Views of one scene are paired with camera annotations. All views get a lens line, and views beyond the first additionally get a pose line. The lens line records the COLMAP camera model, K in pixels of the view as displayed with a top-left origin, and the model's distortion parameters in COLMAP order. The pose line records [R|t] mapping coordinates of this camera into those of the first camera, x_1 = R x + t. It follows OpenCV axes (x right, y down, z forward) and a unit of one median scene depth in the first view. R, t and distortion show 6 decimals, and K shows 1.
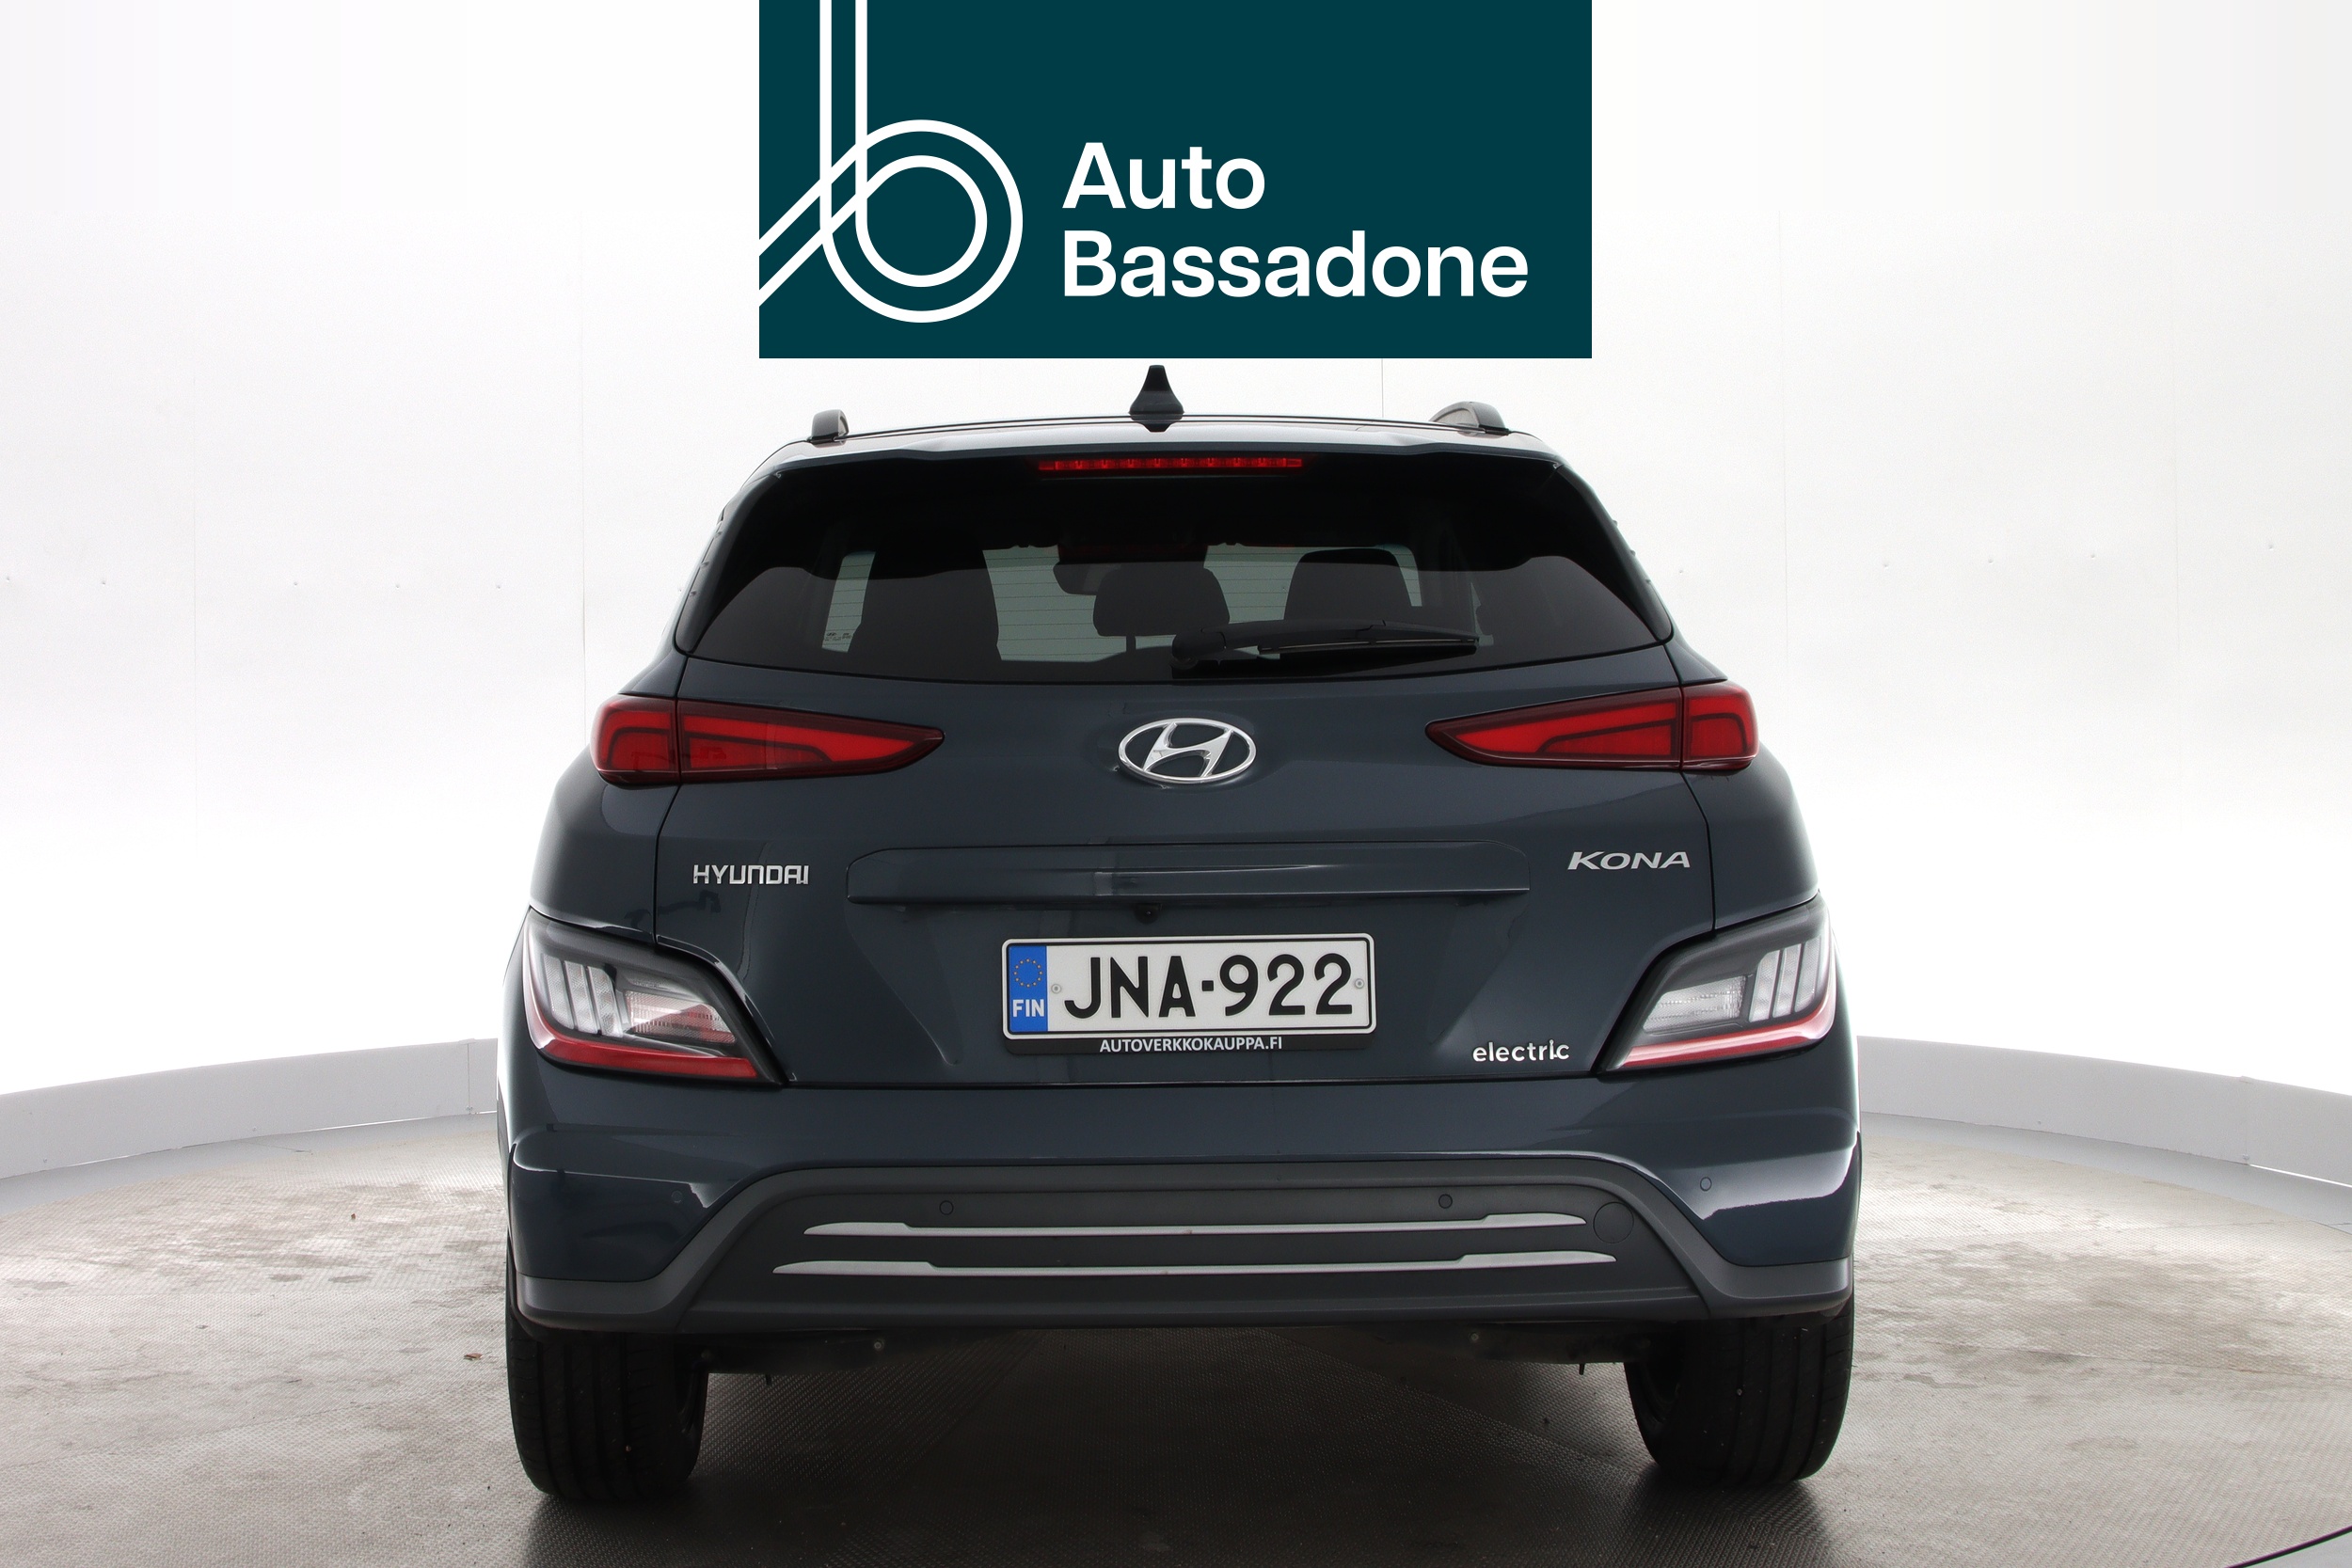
lens RADIAL K [[2331.6, 0, 1176.0], [0, 2331.6, 784.0], [0, 0, 1]] dist [-0.004693, -0.004608]
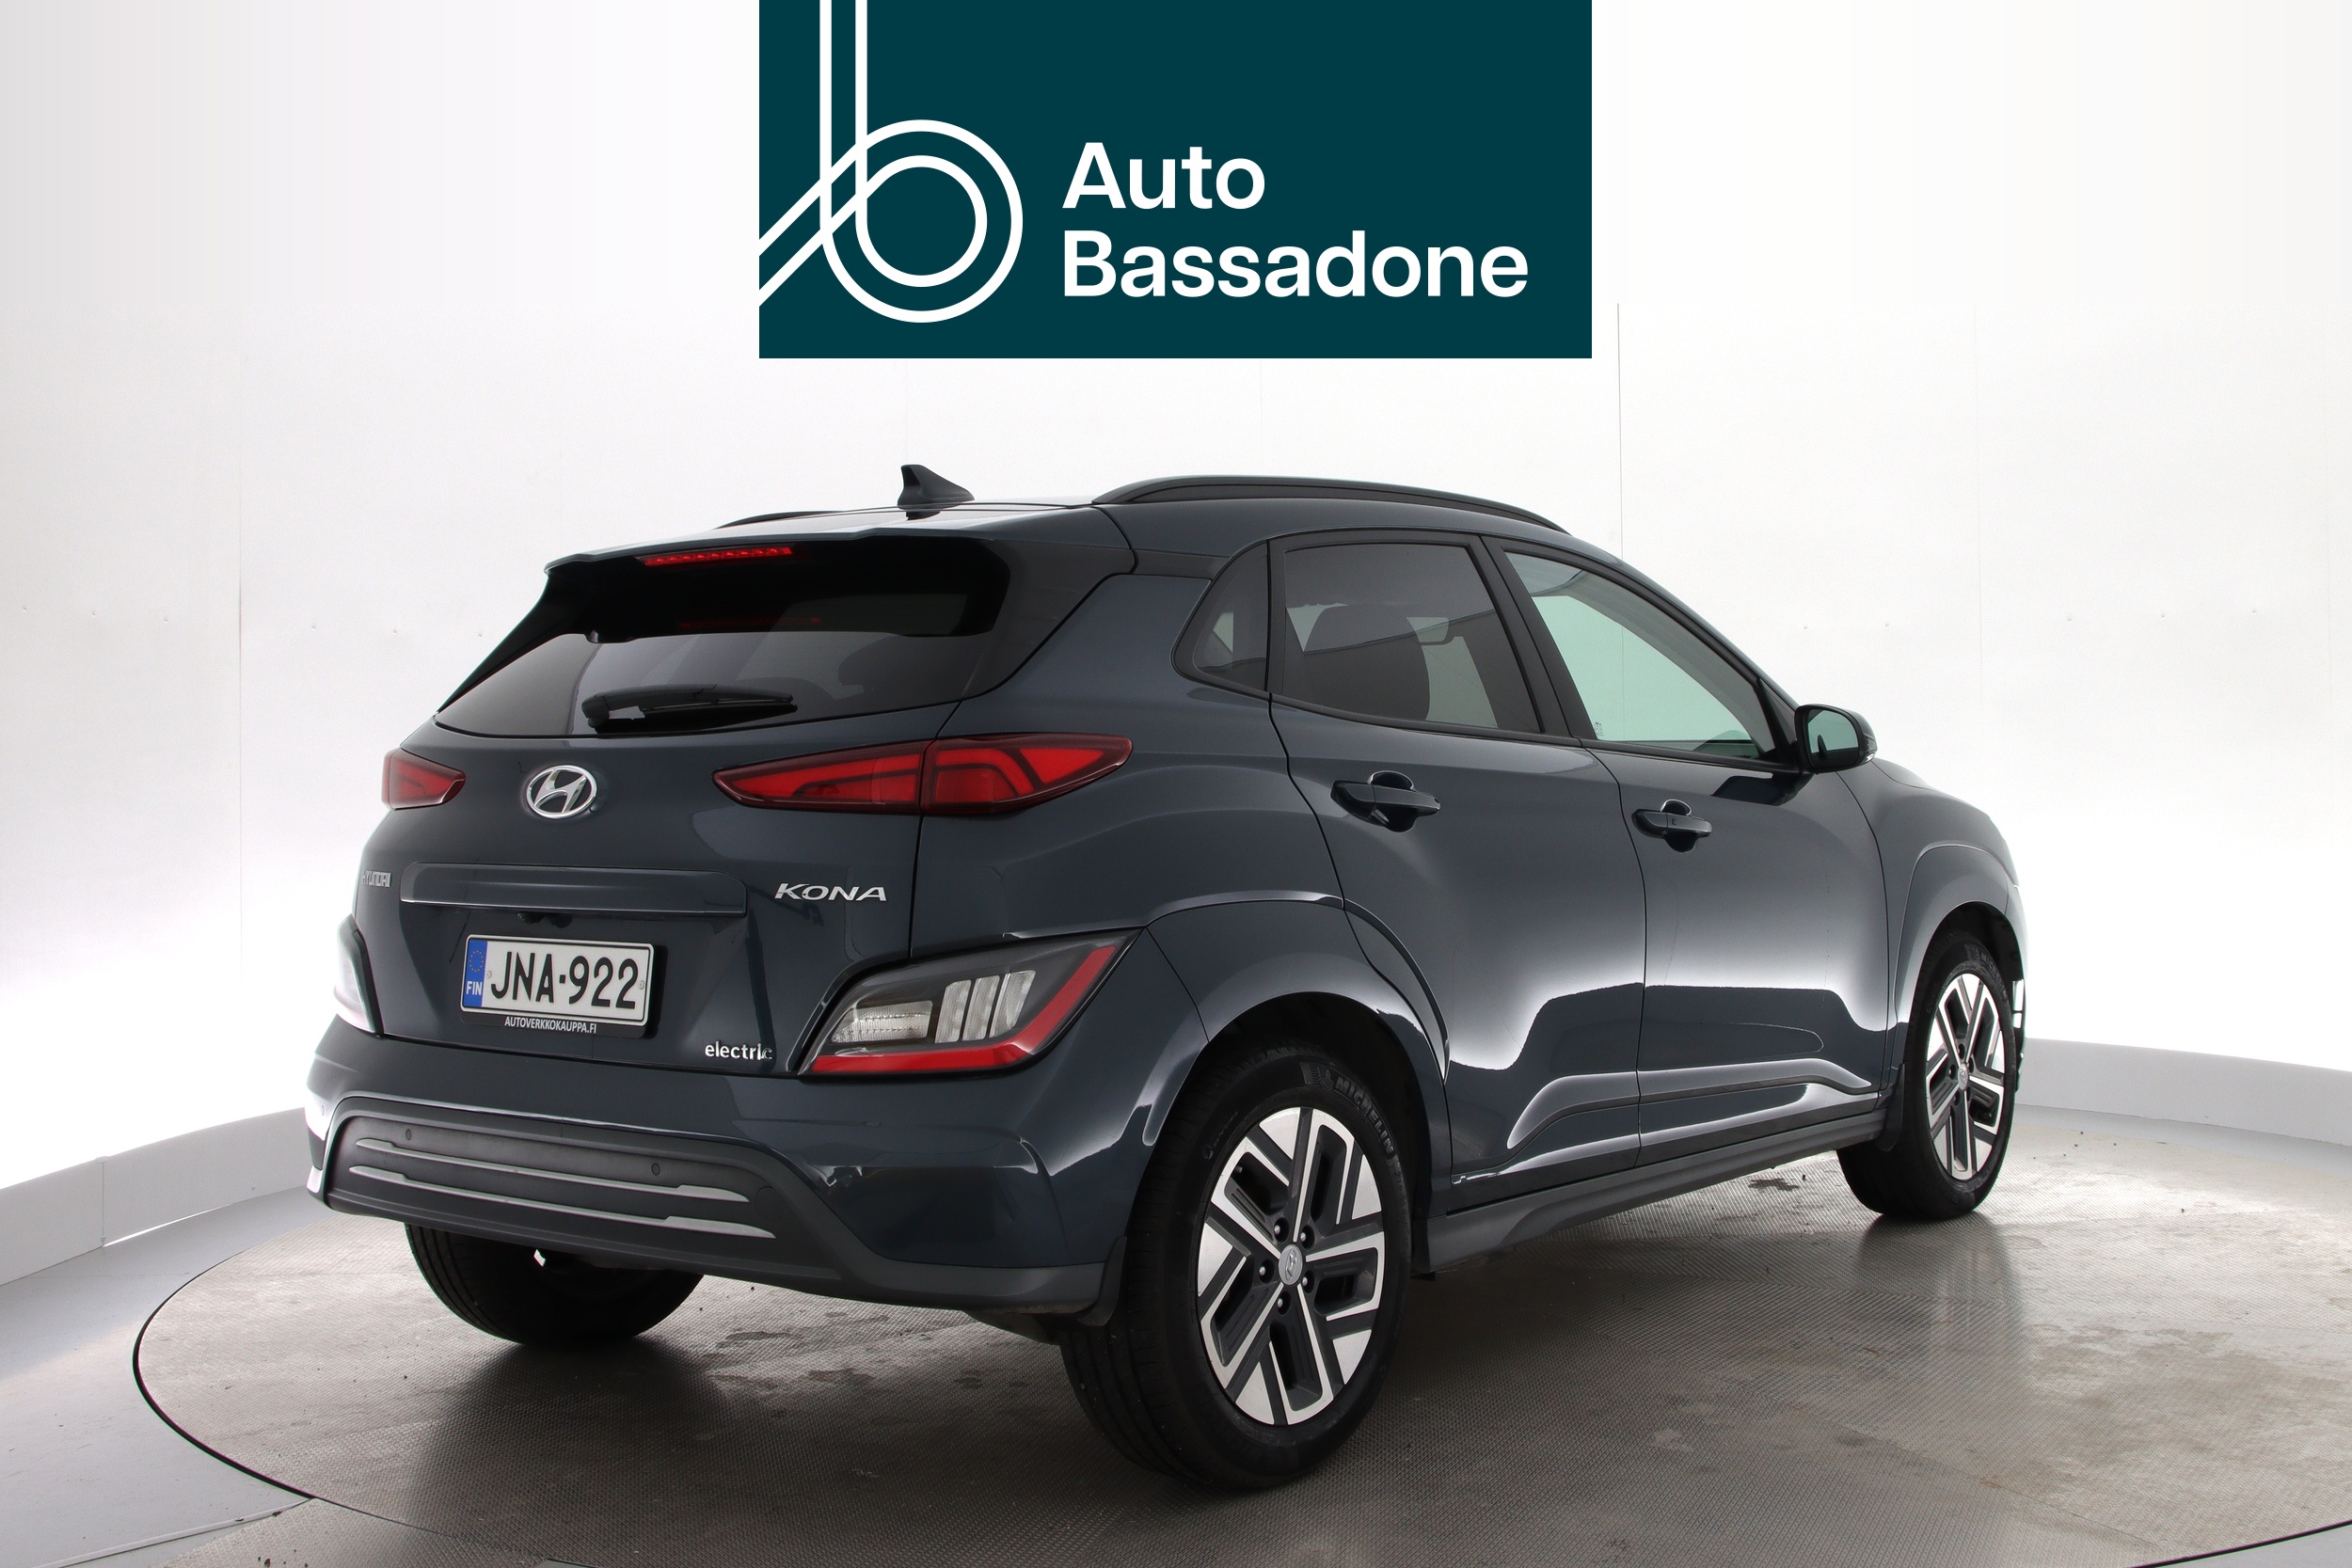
lens RADIAL K [[2275.5, 0, 1176.0], [0, 2275.5, 784.0], [0, 0, 1]] dist [-0.000080, 0.000132]
pose [[0.828075, 0.012559, -0.560476, 0.967645], [-0.021361, 0.999730, -0.009158, -0.013948], [0.560210, 0.019556, 0.828120, 0.170853]]
